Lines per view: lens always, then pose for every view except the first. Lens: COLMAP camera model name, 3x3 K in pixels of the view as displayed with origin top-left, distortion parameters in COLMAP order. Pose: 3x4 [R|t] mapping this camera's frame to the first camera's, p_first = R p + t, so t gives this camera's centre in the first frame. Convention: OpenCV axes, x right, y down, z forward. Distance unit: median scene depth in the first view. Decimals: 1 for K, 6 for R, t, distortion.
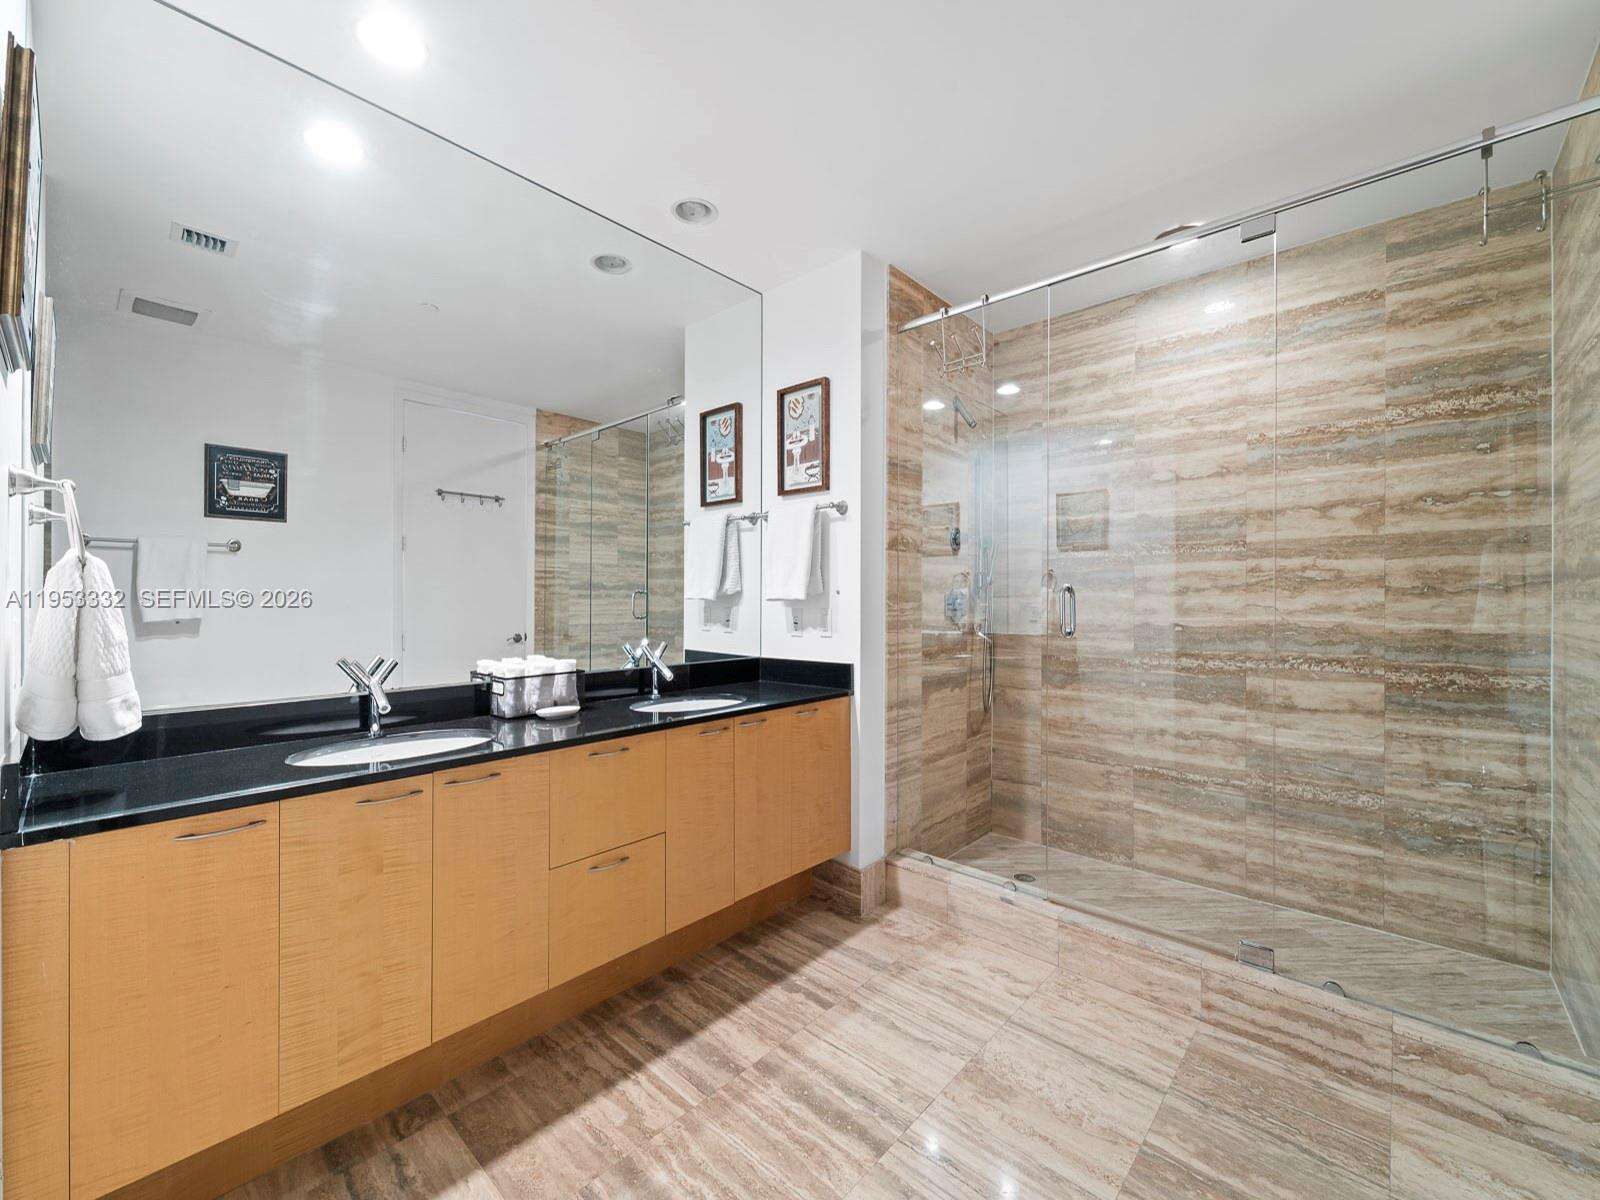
lens RADIAL K [[655.2, 0, 793.3], [0, 655.2, 598.1], [0, 0, 1]] dist [0.001299, -0.001080]
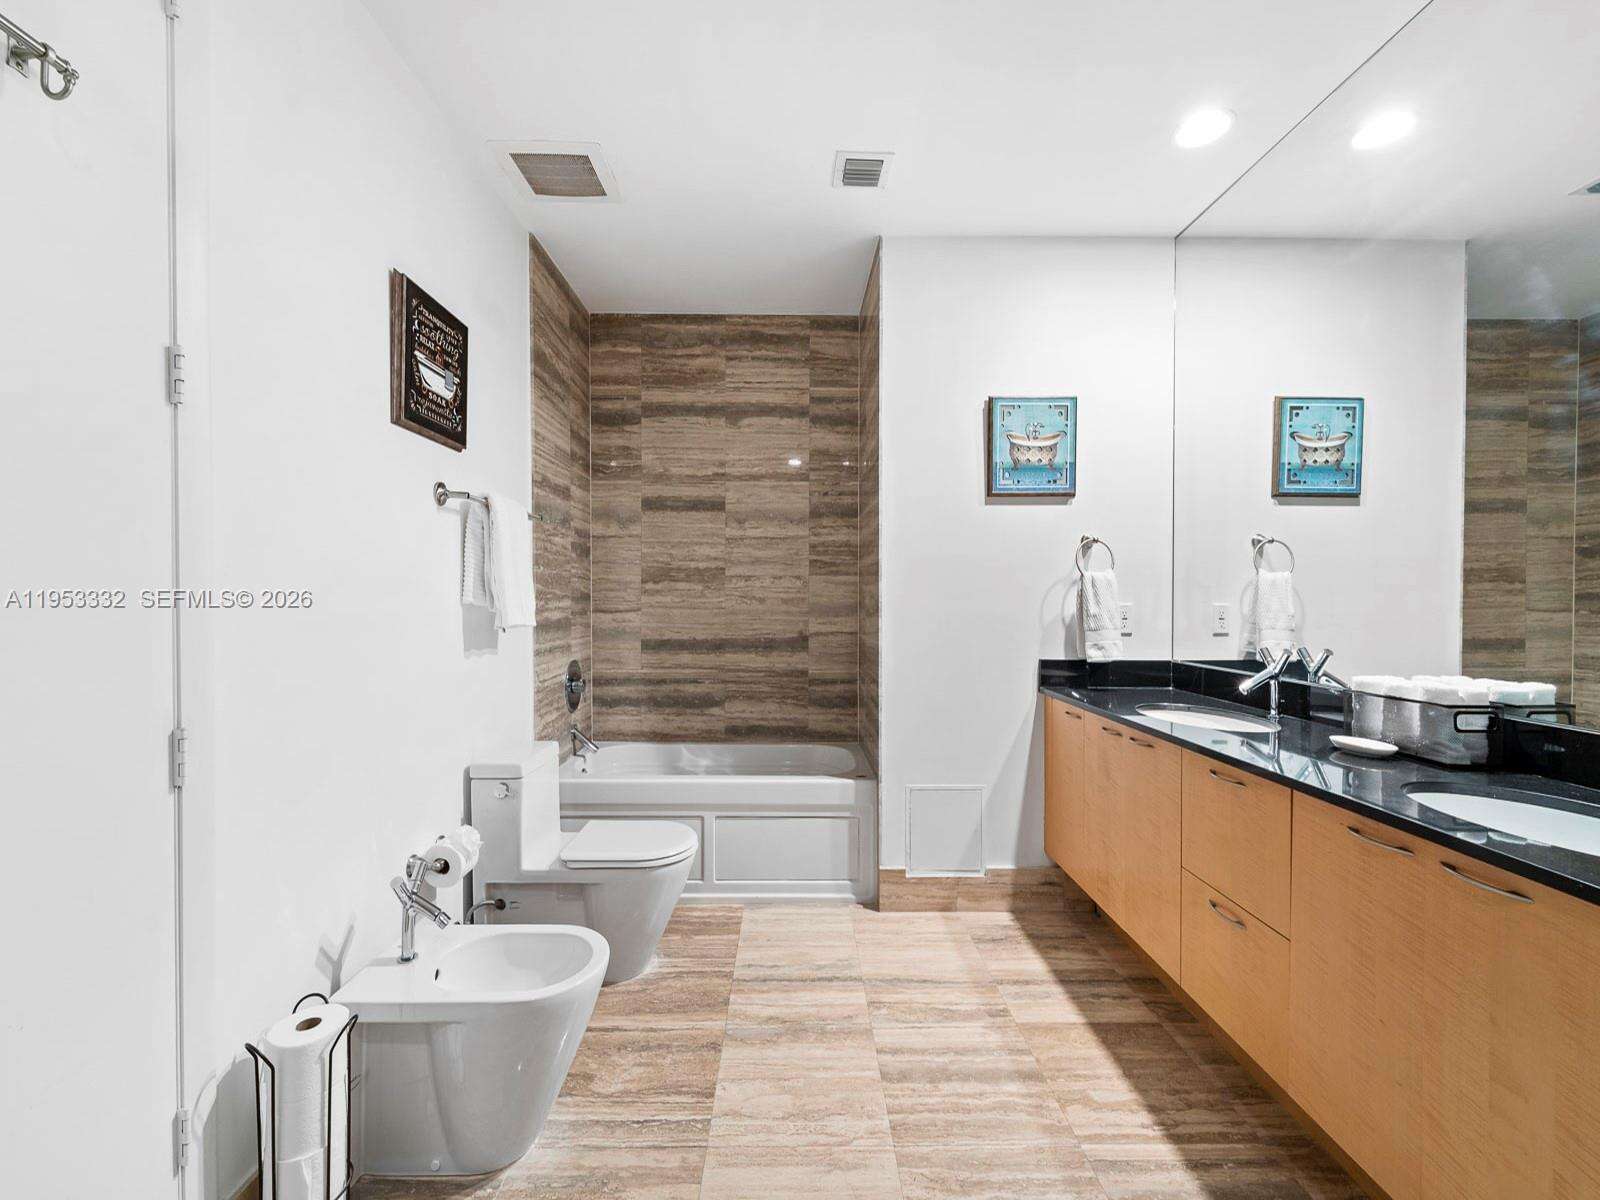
lens RADIAL K [[655.2, 0, 798.3], [0, 655.2, 603.1], [0, 0, 1]] dist [0.001299, -0.001080]
pose [[-0.736079, -0.000032, -0.676896, 0.764907], [0.000961, 0.999999, -0.001093, 0.019744], [0.676895, -0.001455, -0.736078, 1.418064]]
